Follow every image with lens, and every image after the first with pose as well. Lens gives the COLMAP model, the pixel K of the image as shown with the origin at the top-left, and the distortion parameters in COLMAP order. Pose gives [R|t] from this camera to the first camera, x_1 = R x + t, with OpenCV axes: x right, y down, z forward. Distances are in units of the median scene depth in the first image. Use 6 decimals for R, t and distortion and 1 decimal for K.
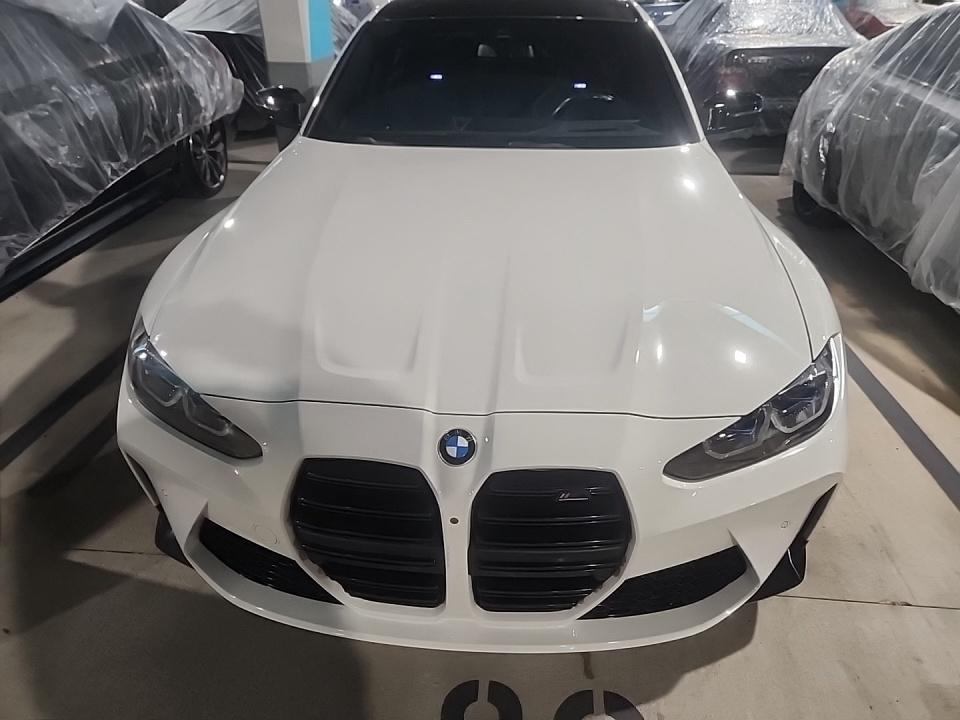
lens RADIAL K [[641.0, 0, 480.0], [0, 641.0, 360.0], [0, 0, 1]] dist [0.054531, -0.060115]
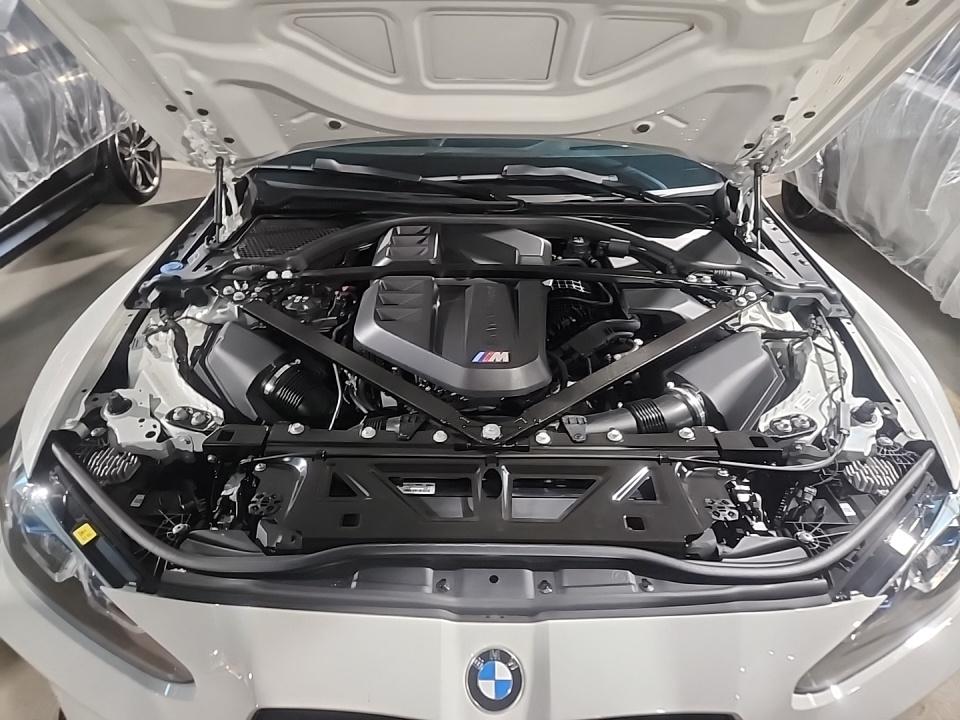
lens RADIAL K [[641.0, 0, 480.0], [0, 641.0, 360.0], [0, 0, 1]] dist [0.054531, -0.060115]
pose [[0.997536, -0.027162, 0.064683, -0.025030], [0.025480, 0.999319, 0.026687, -0.062447], [-0.065364, -0.024973, 0.997549, 0.101359]]
